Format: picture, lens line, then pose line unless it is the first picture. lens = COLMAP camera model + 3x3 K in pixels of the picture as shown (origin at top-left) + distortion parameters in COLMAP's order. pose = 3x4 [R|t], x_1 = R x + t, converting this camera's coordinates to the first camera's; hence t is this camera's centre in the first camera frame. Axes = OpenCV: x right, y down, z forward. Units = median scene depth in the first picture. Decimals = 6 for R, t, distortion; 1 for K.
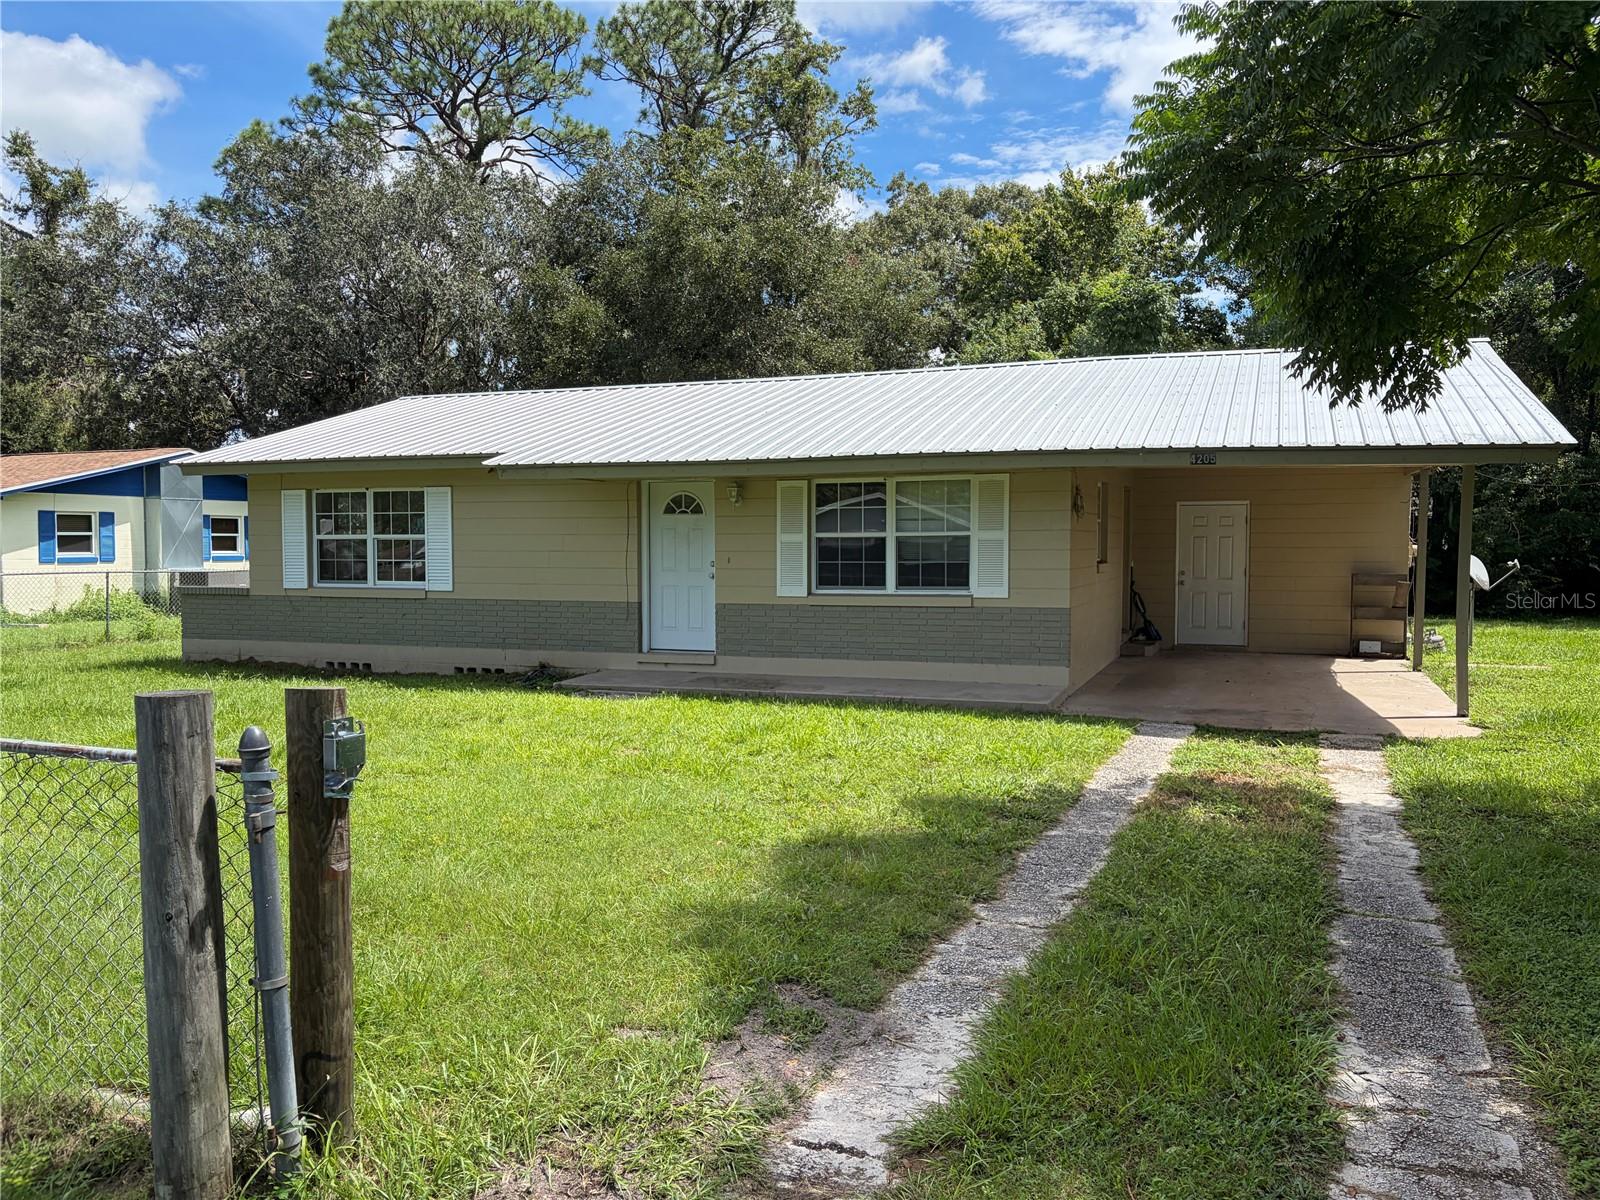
lens RADIAL K [[1213.7, 0, 802.6], [0, 1213.7, 599.3], [0, 0, 1]] dist [0.032690, -0.009682]
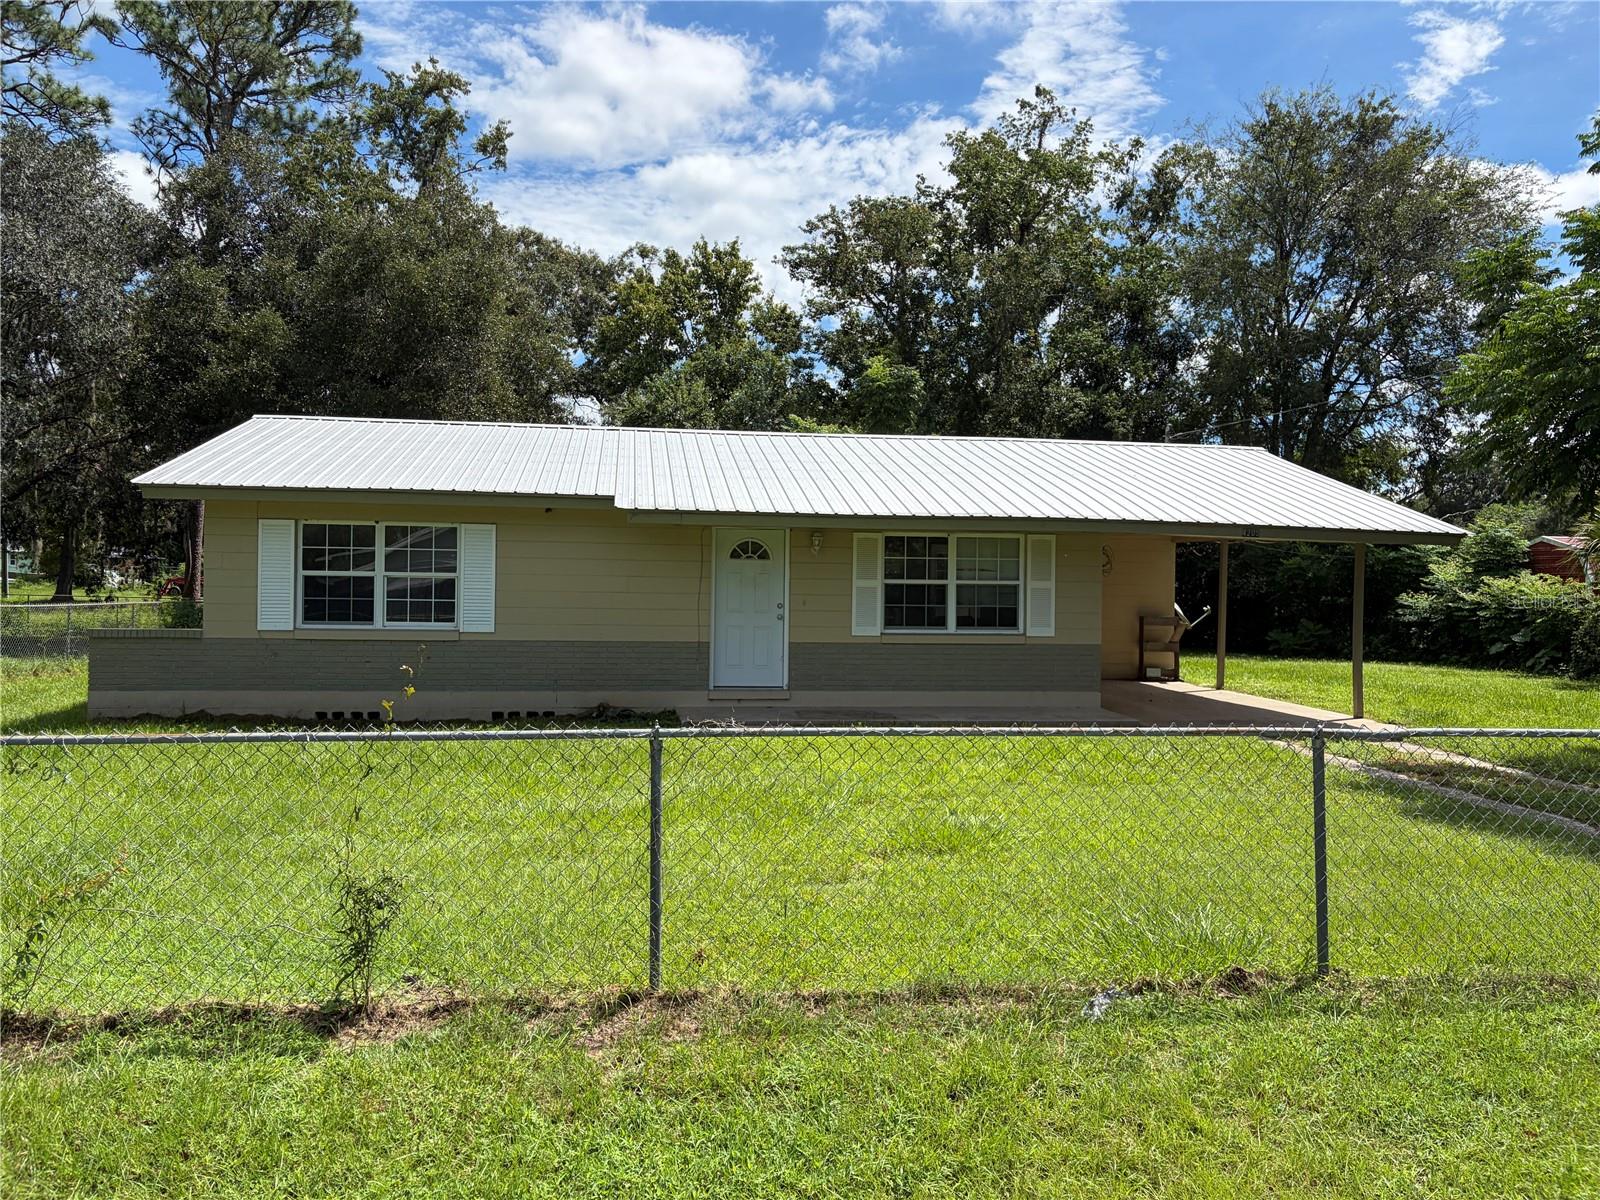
lens RADIAL K [[1213.7, 0, 800.4], [0, 1213.7, 601.6], [0, 0, 1]] dist [0.032690, -0.009682]
pose [[0.876934, 0.008766, 0.480531, -0.566211], [0.006897, 0.999501, -0.030821, 0.000319], [-0.480561, 0.030342, 0.876436, 0.041841]]
